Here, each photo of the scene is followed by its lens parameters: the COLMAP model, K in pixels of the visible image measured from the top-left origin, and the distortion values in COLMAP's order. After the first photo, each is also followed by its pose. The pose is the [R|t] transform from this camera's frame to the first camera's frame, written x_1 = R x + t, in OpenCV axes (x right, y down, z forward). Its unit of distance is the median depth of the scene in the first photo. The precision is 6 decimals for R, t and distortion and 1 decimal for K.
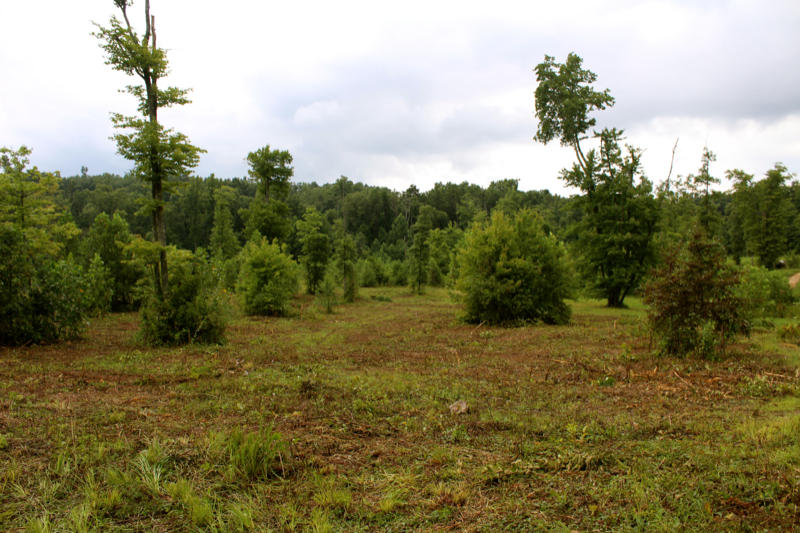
lens RADIAL K [[662.2, 0, 396.2], [0, 662.2, 266.0], [0, 0, 1]] dist [-0.164887, 0.148078]
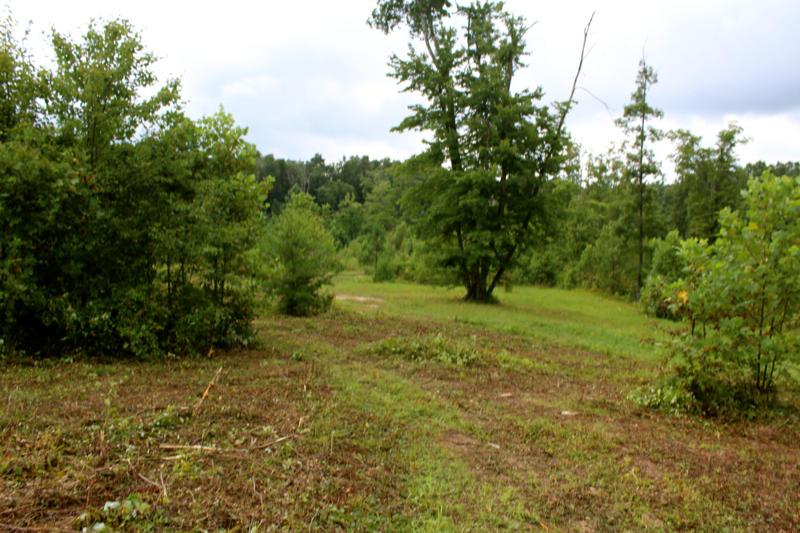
lens RADIAL K [[662.2, 0, 396.3], [0, 662.2, 272.0], [0, 0, 1]] dist [-0.164887, 0.148078]
pose [[0.995823, 0.025828, 0.087572, 0.177228], [-0.028446, 0.999181, 0.028784, 0.018695], [-0.086756, -0.031155, 0.995742, 0.355396]]
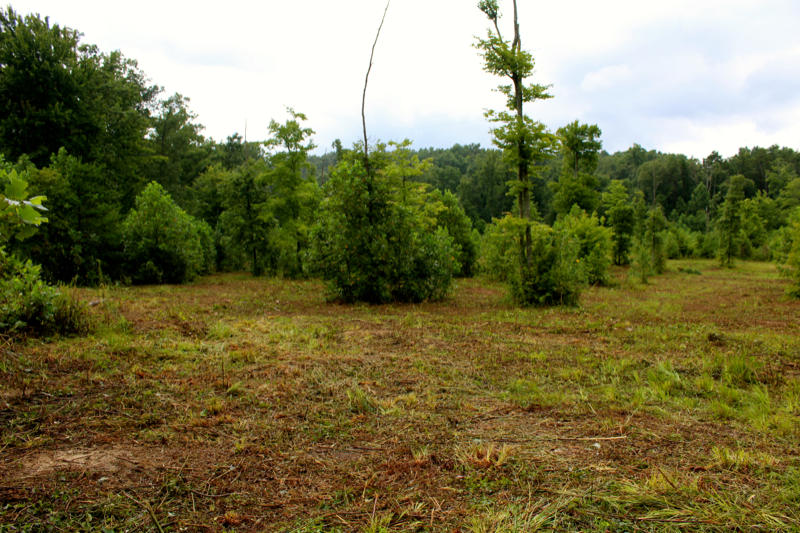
lens RADIAL K [[662.2, 0, 398.1], [0, 662.2, 267.9], [0, 0, 1]] dist [-0.164887, 0.148078]
pose [[0.912043, 0.024066, -0.409387, -0.028108], [-0.004084, 0.998760, 0.049613, -0.001710], [0.410074, -0.043578, 0.911011, -0.057854]]
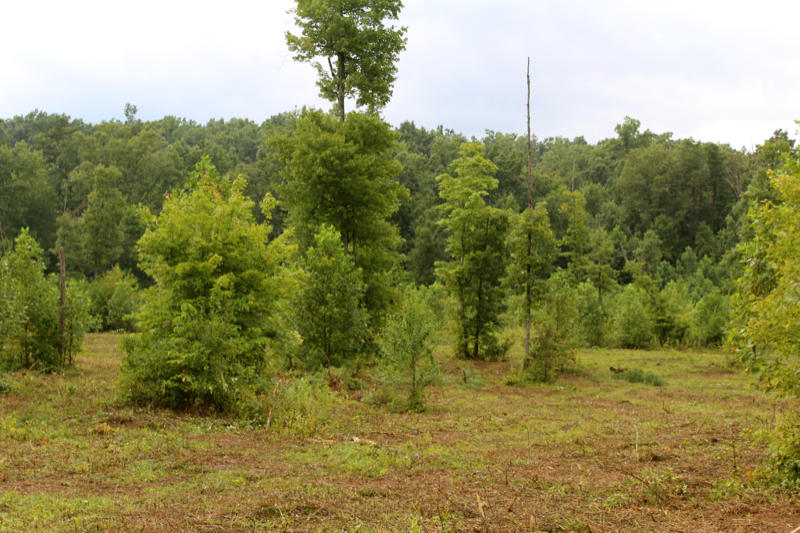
lens RADIAL K [[1291.4, 0, 398.2], [0, 1291.4, 269.5], [0, 0, 1]] dist [-0.011256, 0.000000]
pose [[0.961995, 0.019460, -0.272371, 0.050077], [-0.028443, 0.999173, -0.029072, 0.014697], [0.271580, 0.035714, 0.961753, 0.271769]]
